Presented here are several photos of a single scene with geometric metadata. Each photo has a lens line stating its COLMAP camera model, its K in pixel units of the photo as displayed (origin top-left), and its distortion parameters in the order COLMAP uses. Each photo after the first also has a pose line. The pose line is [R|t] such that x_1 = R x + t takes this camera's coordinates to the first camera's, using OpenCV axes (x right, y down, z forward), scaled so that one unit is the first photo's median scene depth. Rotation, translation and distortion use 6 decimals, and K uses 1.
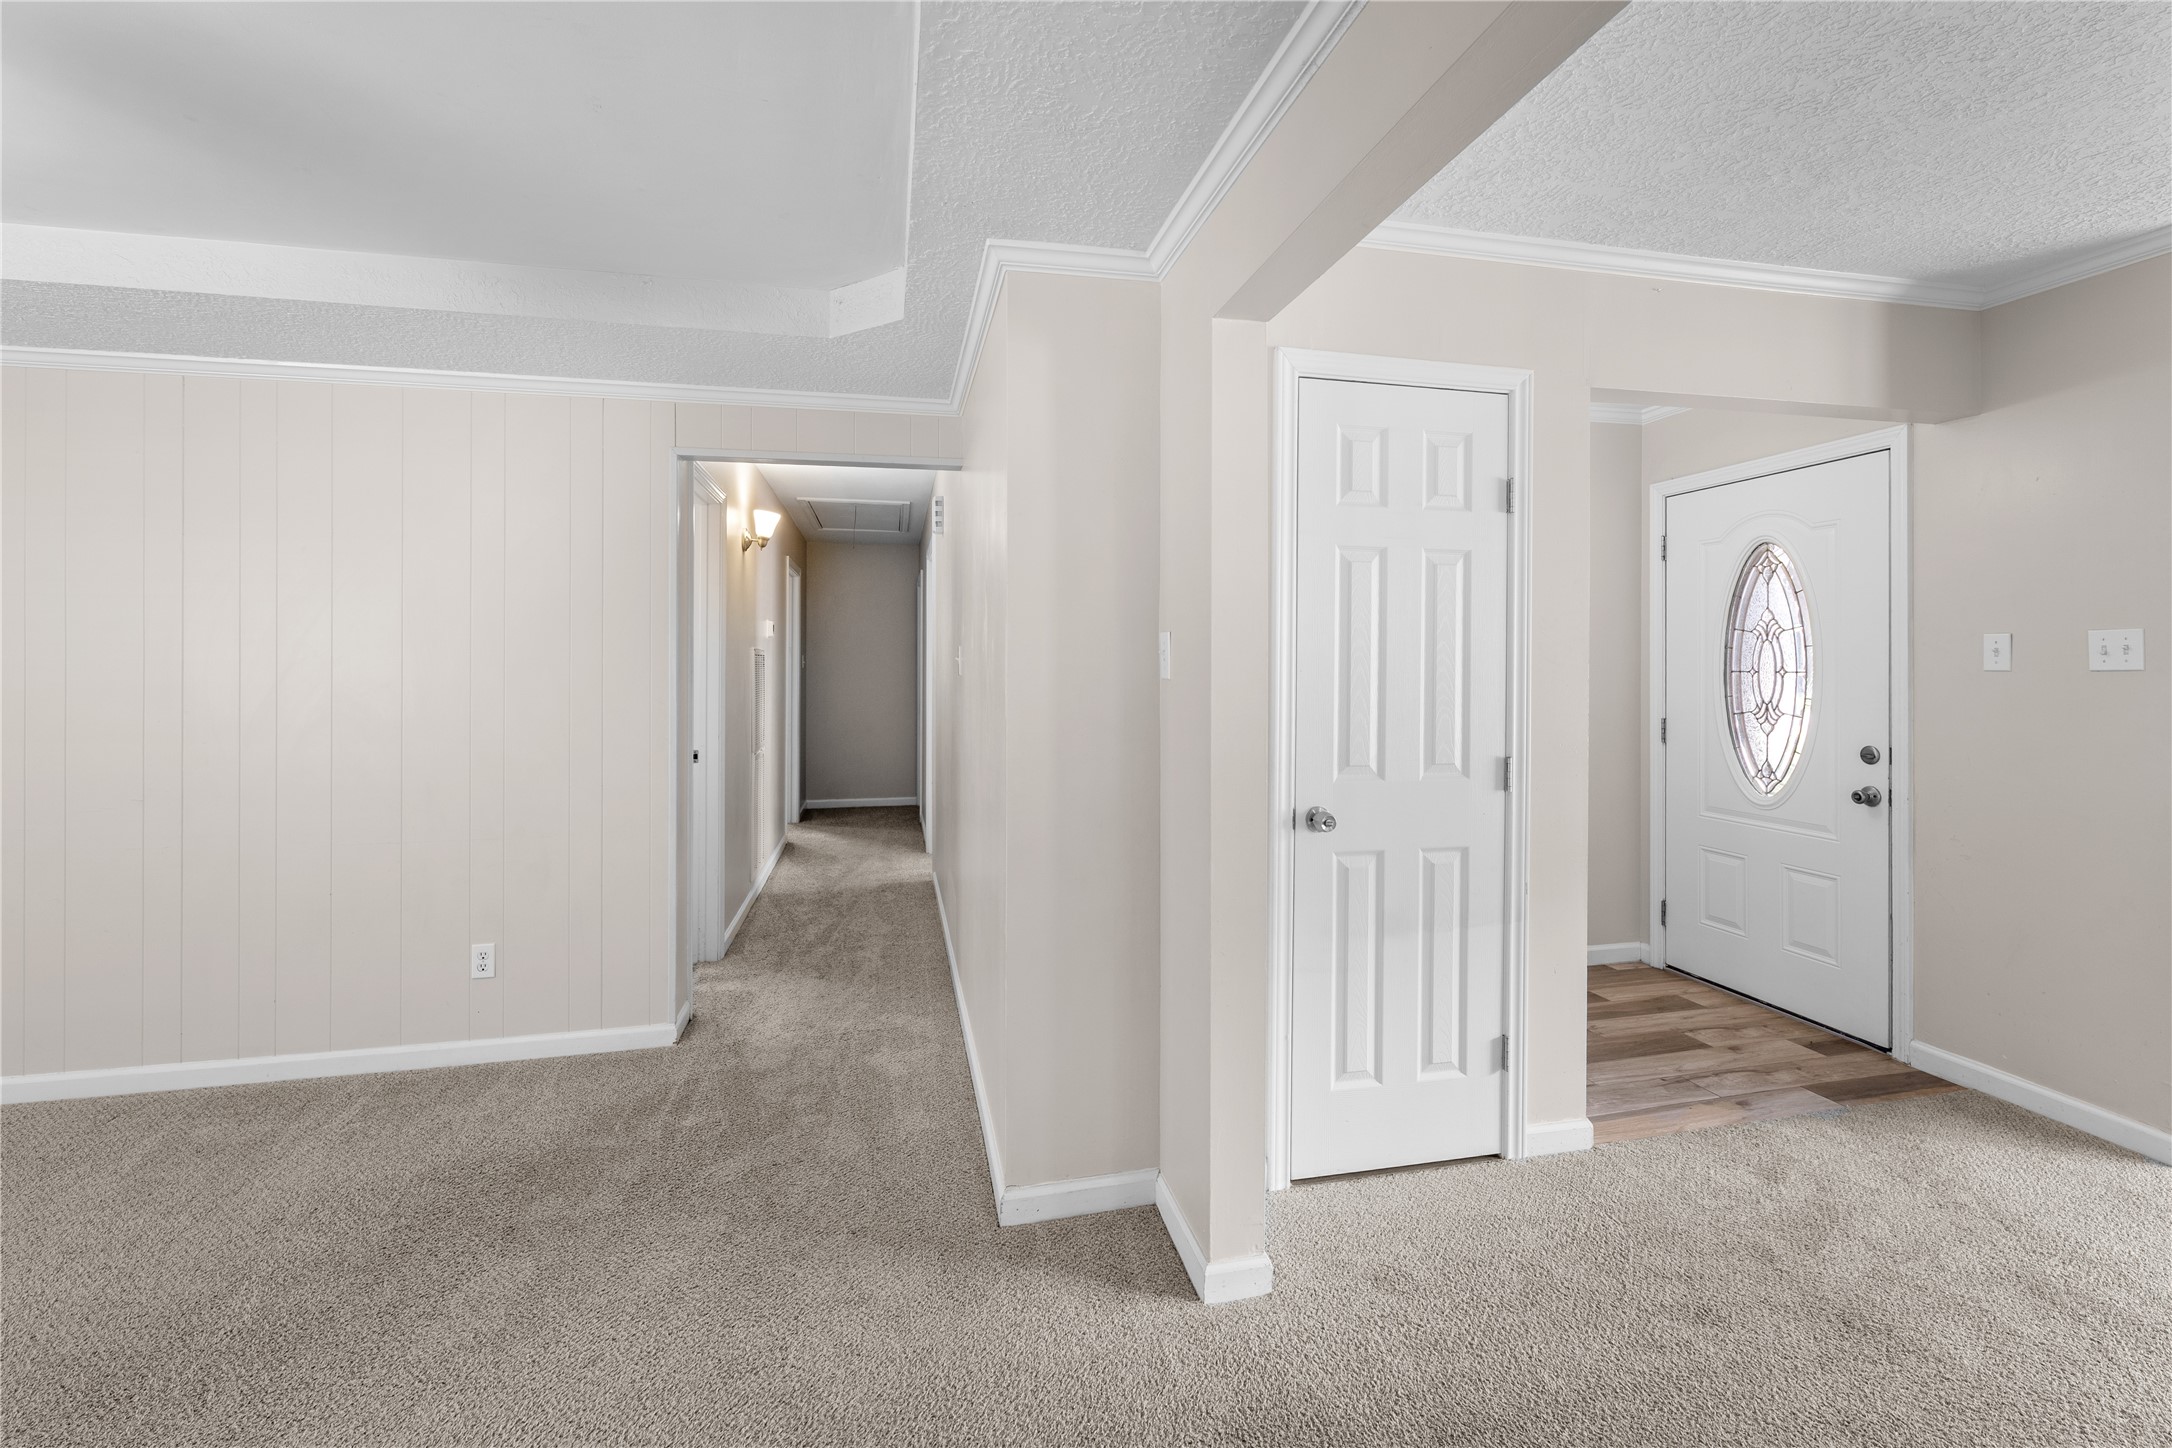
lens RADIAL K [[918.6, 0, 1095.8], [0, 918.6, 674.1], [0, 0, 1]] dist [-0.000766, -0.000080]
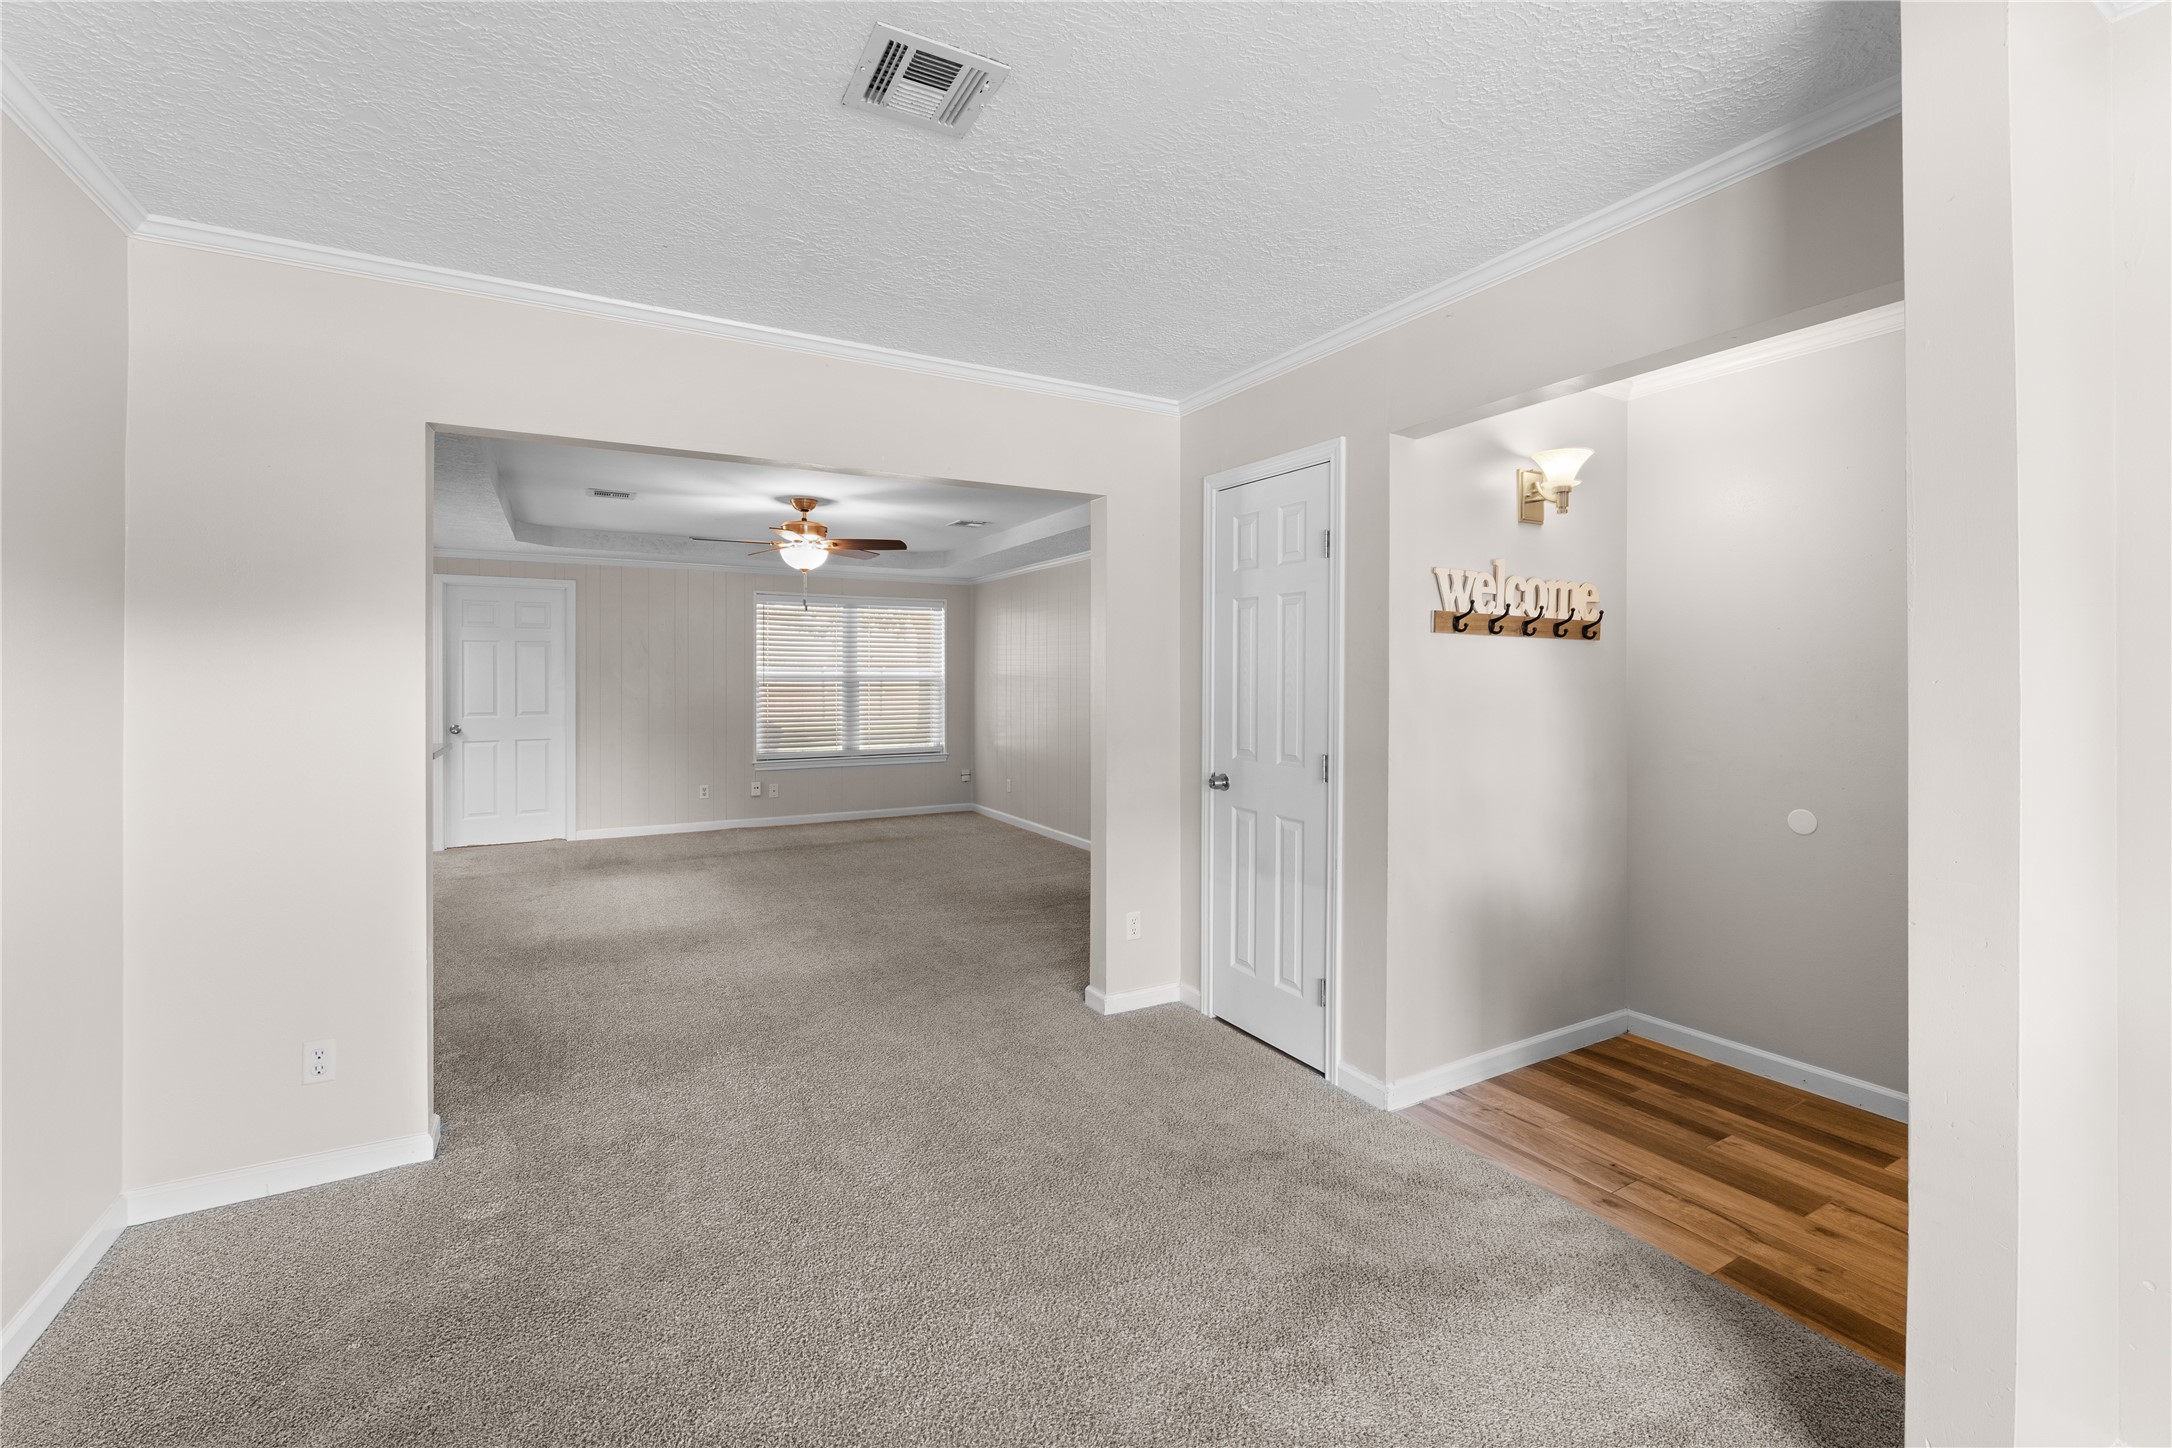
lens RADIAL K [[913.2, 0, 1083.1], [0, 913.2, 691.0], [0, 0, 1]] dist [0.000813, -0.000025]
pose [[0.288183, 0.017530, -0.957415, 1.328013], [-0.011445, 0.999824, 0.014861, -0.008161], [0.957507, 0.006675, 0.288333, 0.286016]]
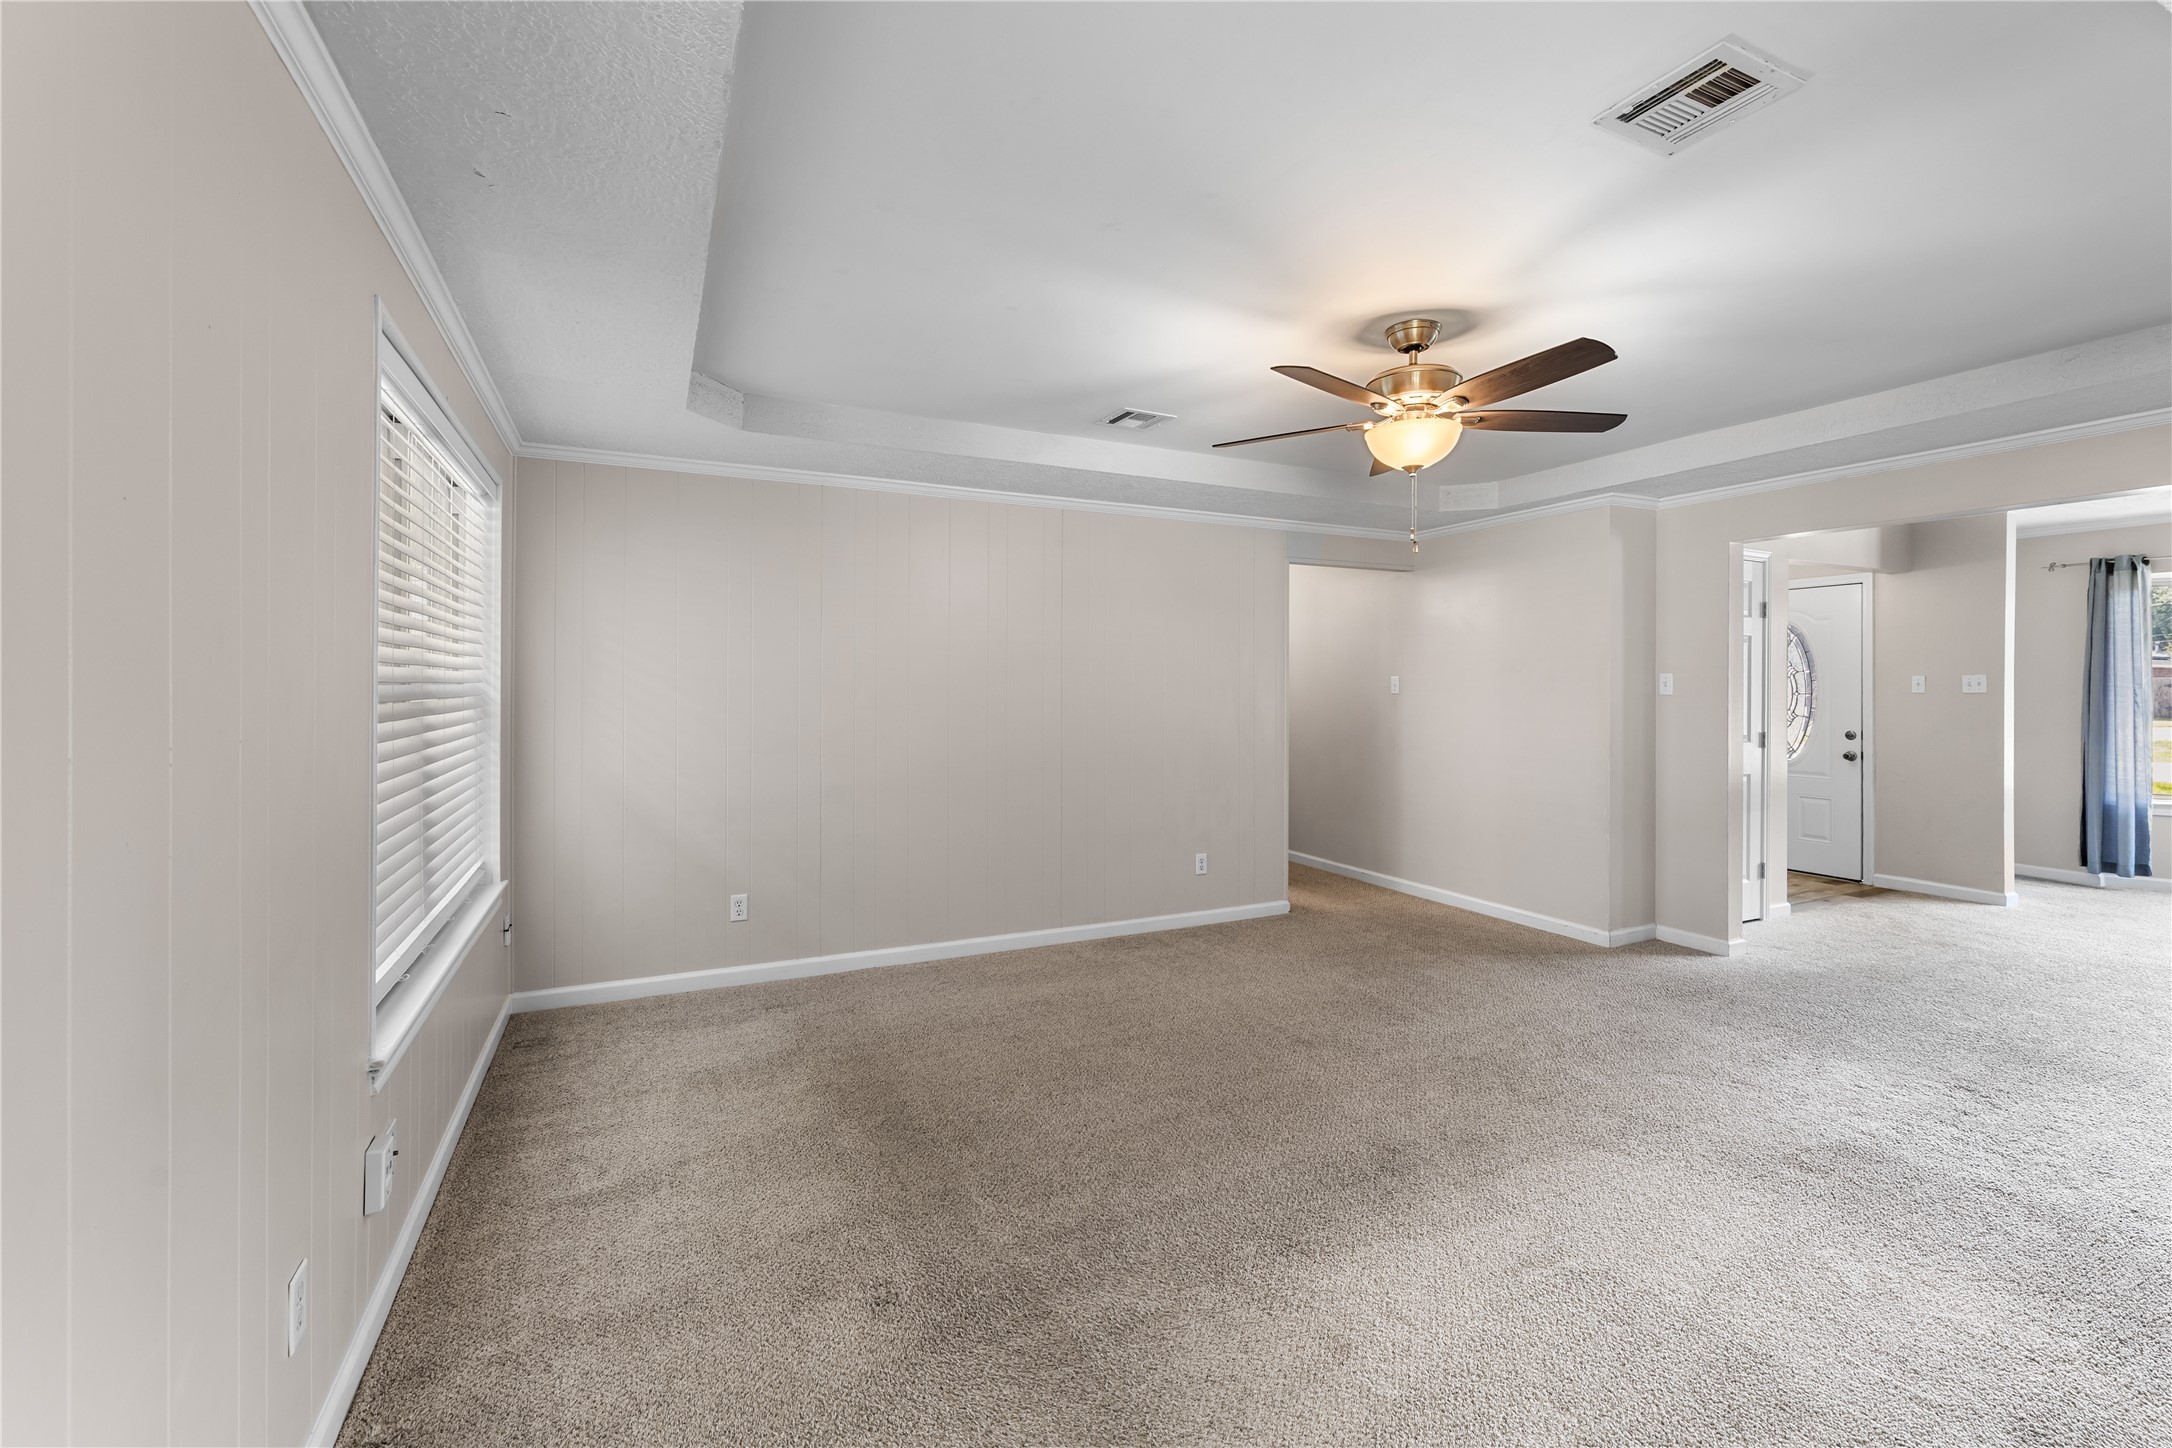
lens RADIAL K [[913.2, 0, 1083.1], [0, 913.2, 691.0], [0, 0, 1]] dist [0.000813, -0.000025]
pose [[0.973671, 0.004428, 0.227915, -1.365005], [-0.002991, 0.999973, -0.006653, 0.011159], [-0.227939, 0.005796, 0.973658, -0.614680]]
